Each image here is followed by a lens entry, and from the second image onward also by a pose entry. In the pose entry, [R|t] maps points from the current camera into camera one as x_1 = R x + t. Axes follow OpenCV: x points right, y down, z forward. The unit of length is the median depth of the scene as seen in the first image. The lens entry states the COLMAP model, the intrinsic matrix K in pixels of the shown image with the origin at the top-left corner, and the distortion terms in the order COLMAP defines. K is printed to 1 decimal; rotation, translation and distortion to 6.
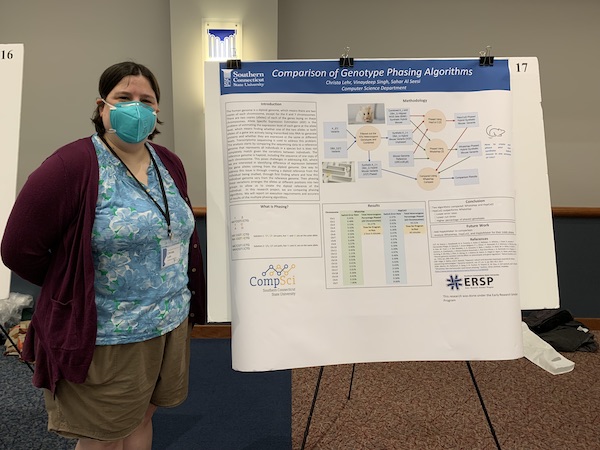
lens RADIAL K [[461.7, 0, 300.0], [0, 461.7, 225.0], [0, 0, 1]] dist [0.062926, -0.127250]
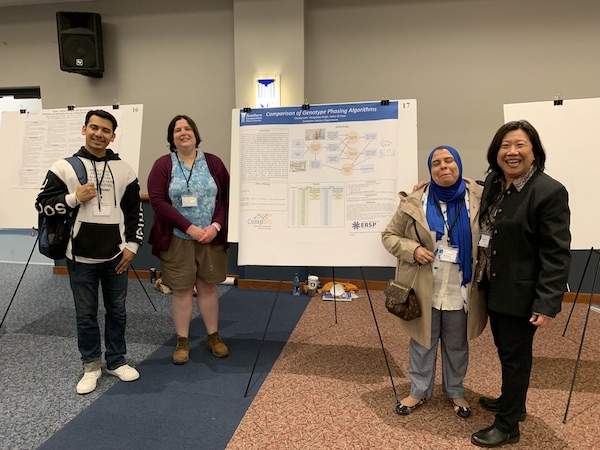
lens RADIAL K [[461.7, 0, 300.0], [0, 461.7, 225.0], [0, 0, 1]] dist [0.062926, -0.127250]
pose [[0.974268, 0.021188, -0.224396, 0.507486], [-0.026356, 0.999451, -0.020061, 0.158215], [0.223848, 0.025459, 0.974292, -0.797052]]
